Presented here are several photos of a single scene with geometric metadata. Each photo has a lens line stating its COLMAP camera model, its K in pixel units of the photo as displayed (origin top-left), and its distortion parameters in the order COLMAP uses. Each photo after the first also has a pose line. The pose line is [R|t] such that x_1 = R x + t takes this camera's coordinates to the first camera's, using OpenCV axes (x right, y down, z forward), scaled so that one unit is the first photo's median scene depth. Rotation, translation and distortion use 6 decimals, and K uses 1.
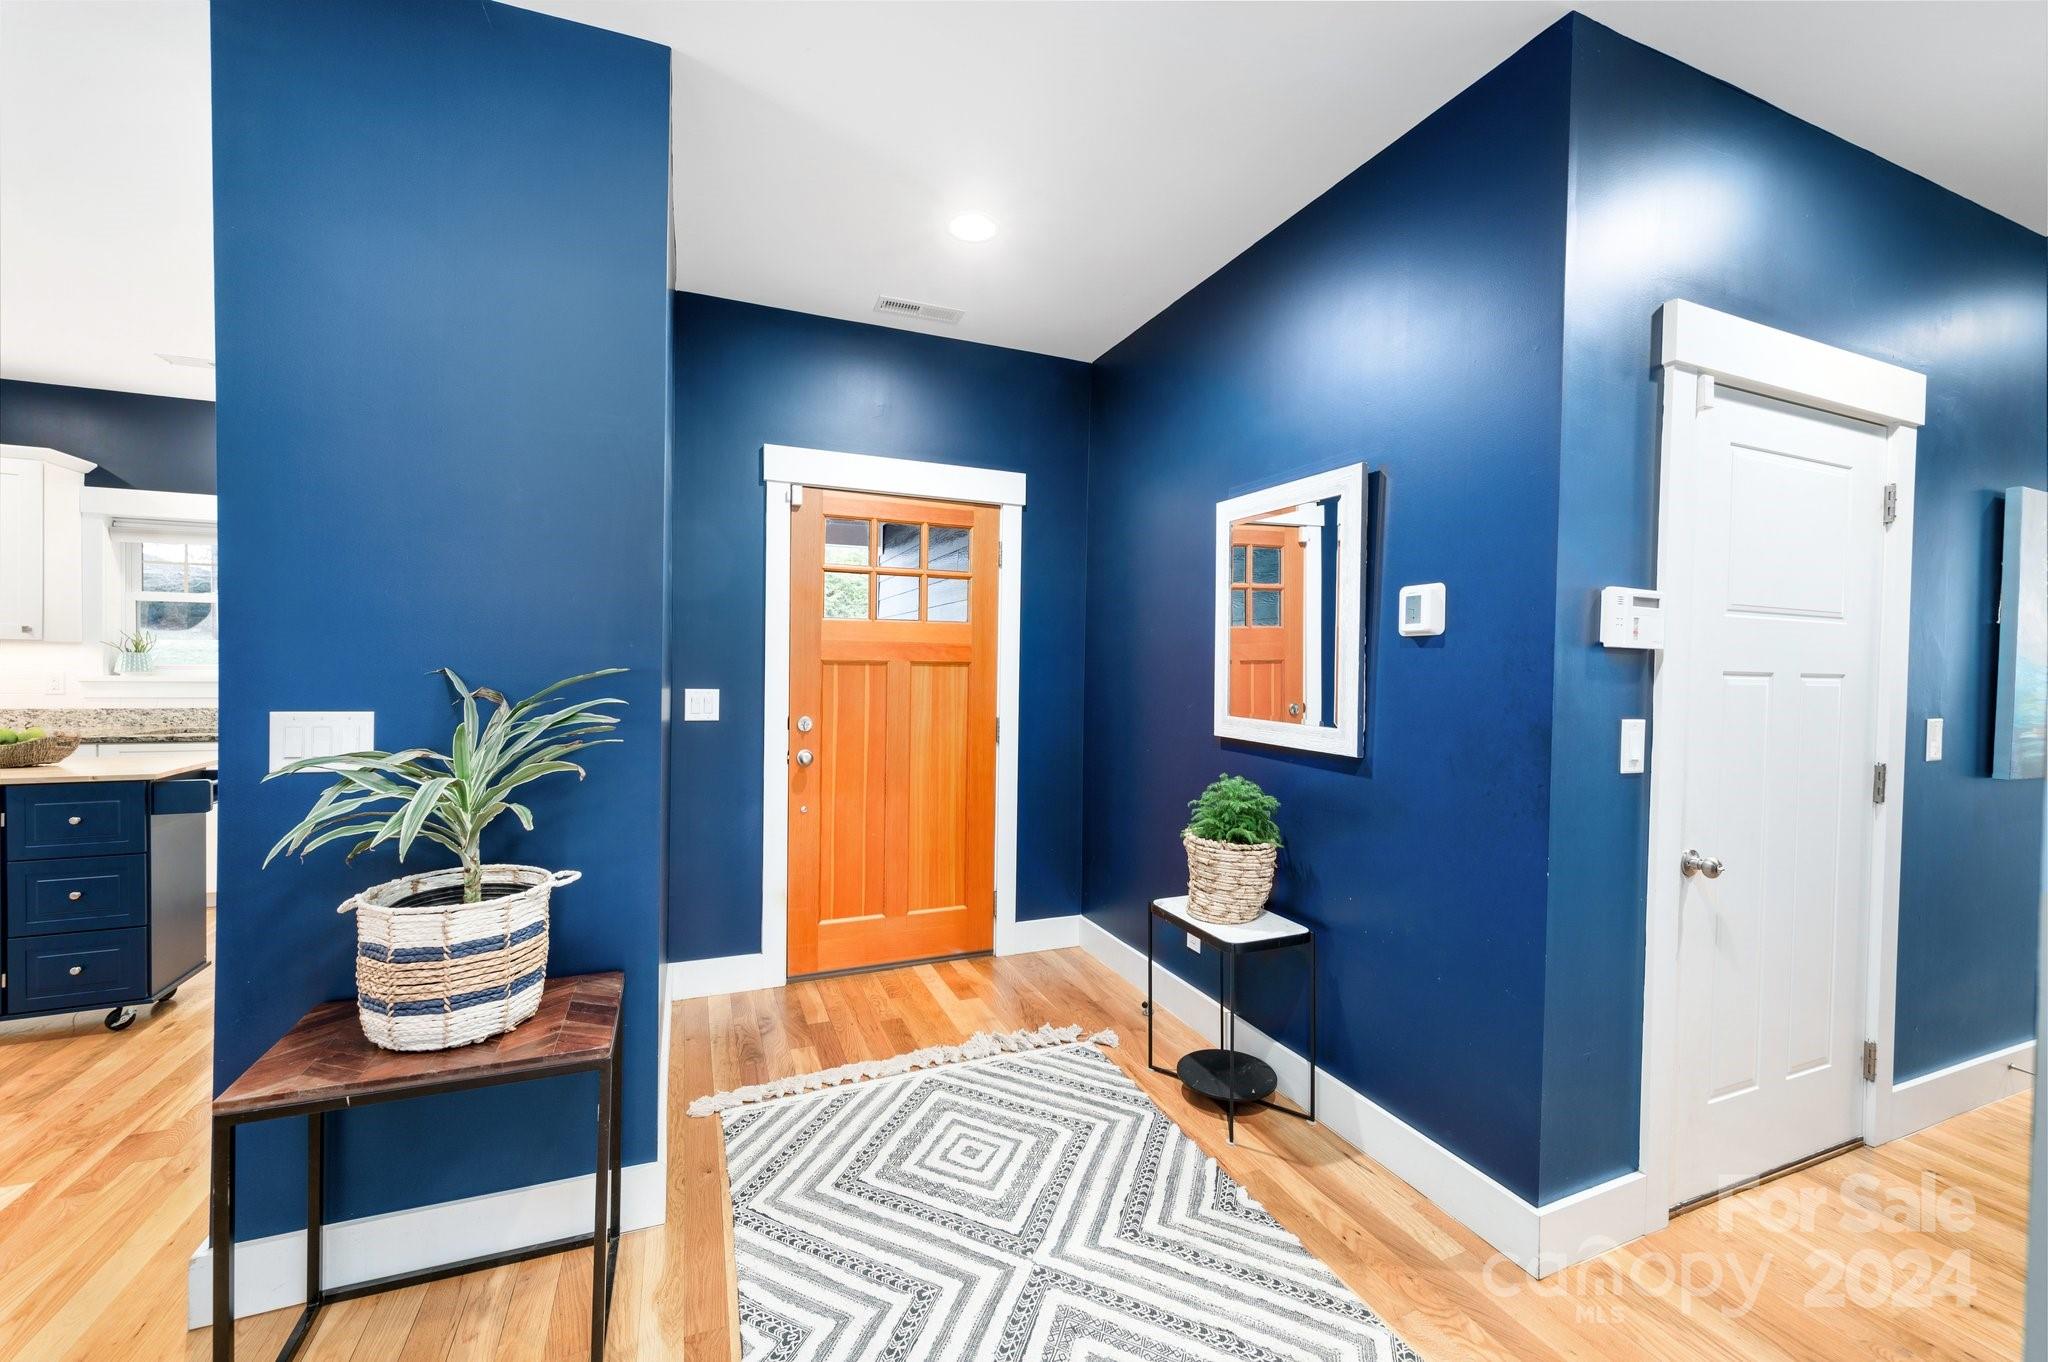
lens RADIAL K [[802.8, 0, 1016.6], [0, 802.8, 680.1], [0, 0, 1]] dist [0.000530, -0.000021]
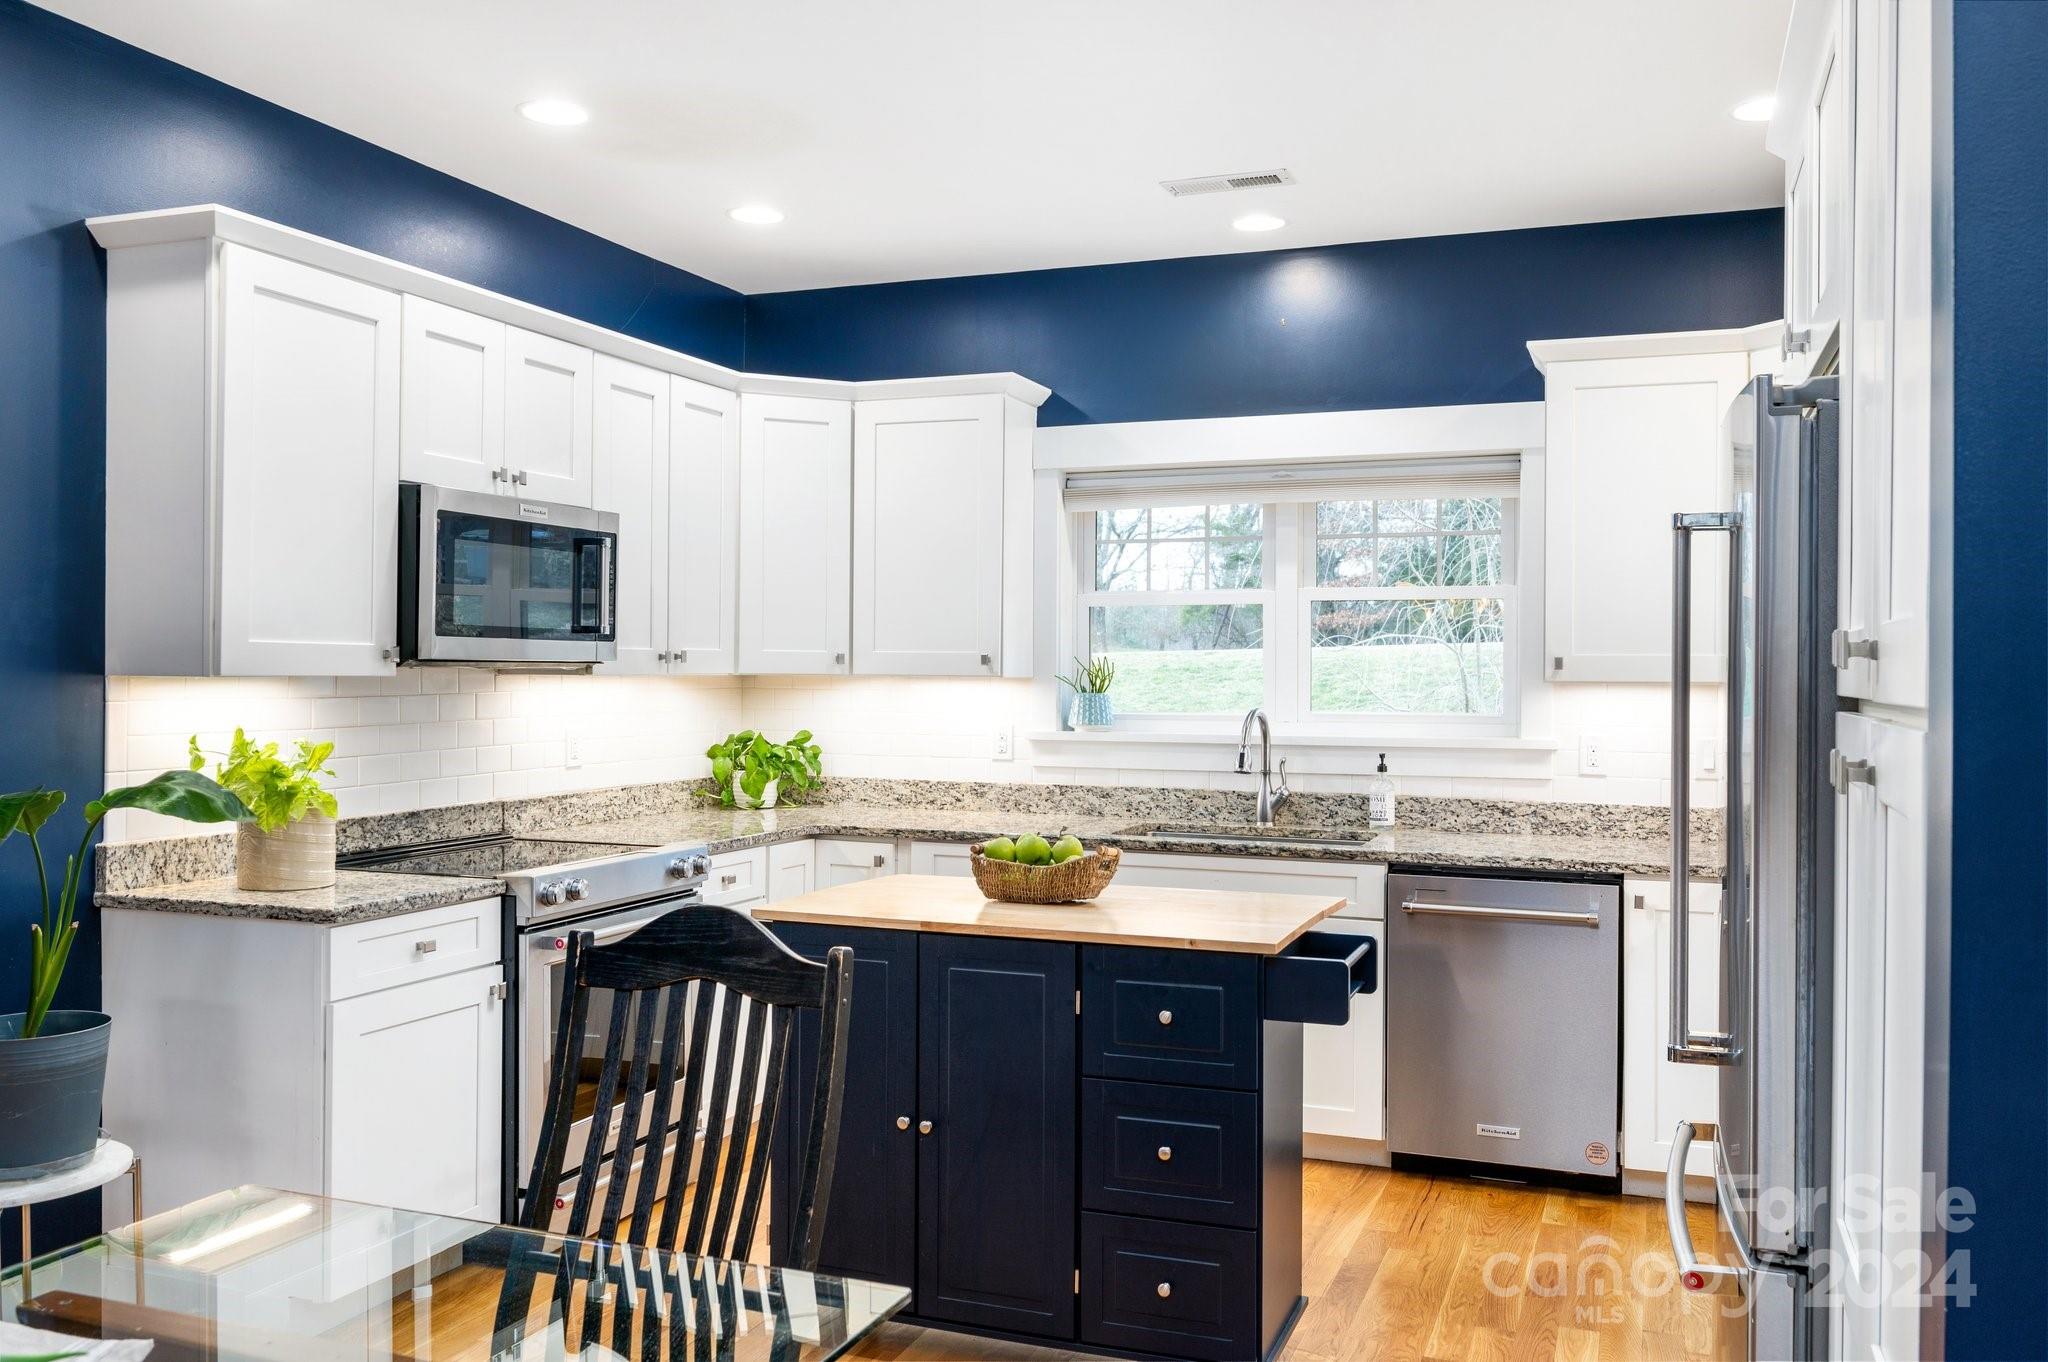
lens RADIAL K [[1656.5, 0, 1028.4], [0, 1656.5, 677.3], [0, 0, 1]] dist [-0.009973, -0.003313]
pose [[0.722583, -0.012669, -0.691168, -0.300655], [-0.004156, 0.999734, -0.022670, -0.019706], [0.691271, 0.019254, 0.722339, 0.075676]]
